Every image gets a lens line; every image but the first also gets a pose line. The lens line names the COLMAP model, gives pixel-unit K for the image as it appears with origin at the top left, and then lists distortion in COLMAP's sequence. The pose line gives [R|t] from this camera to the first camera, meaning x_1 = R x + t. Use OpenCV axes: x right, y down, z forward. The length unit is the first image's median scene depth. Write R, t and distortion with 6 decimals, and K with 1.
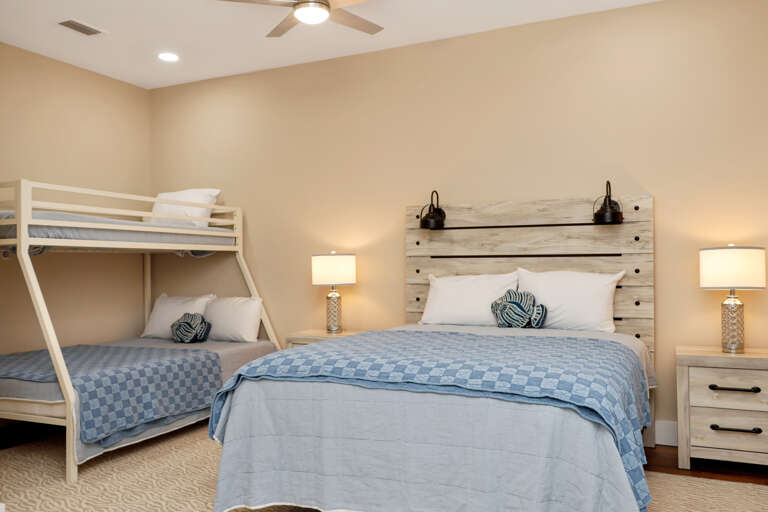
lens RADIAL K [[656.5, 0, 382.5], [0, 656.5, 263.3], [0, 0, 1]] dist [-0.186724, 0.084795]
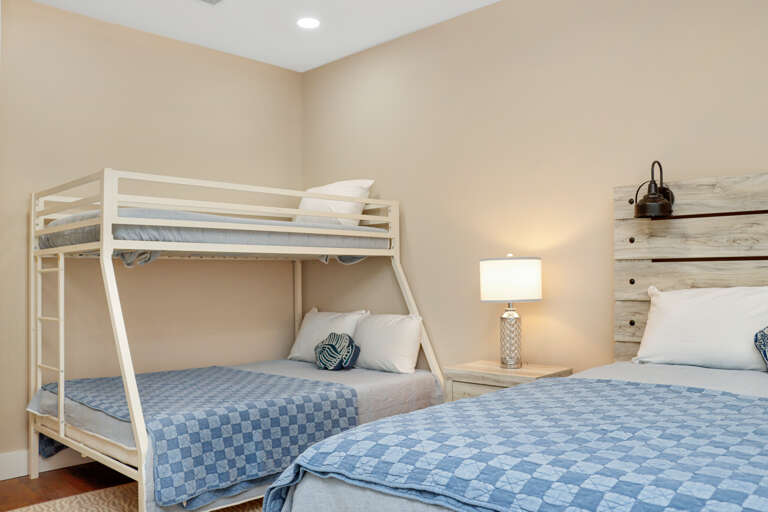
lens RADIAL K [[656.5, 0, 354.0], [0, 656.5, 264.8], [0, 0, 1]] dist [-0.186724, 0.084795]
pose [[0.935756, -0.006901, -0.352579, 0.016428], [0.003022, 0.999929, -0.011551, 0.001313], [0.352634, 0.009743, 0.935711, 0.288348]]
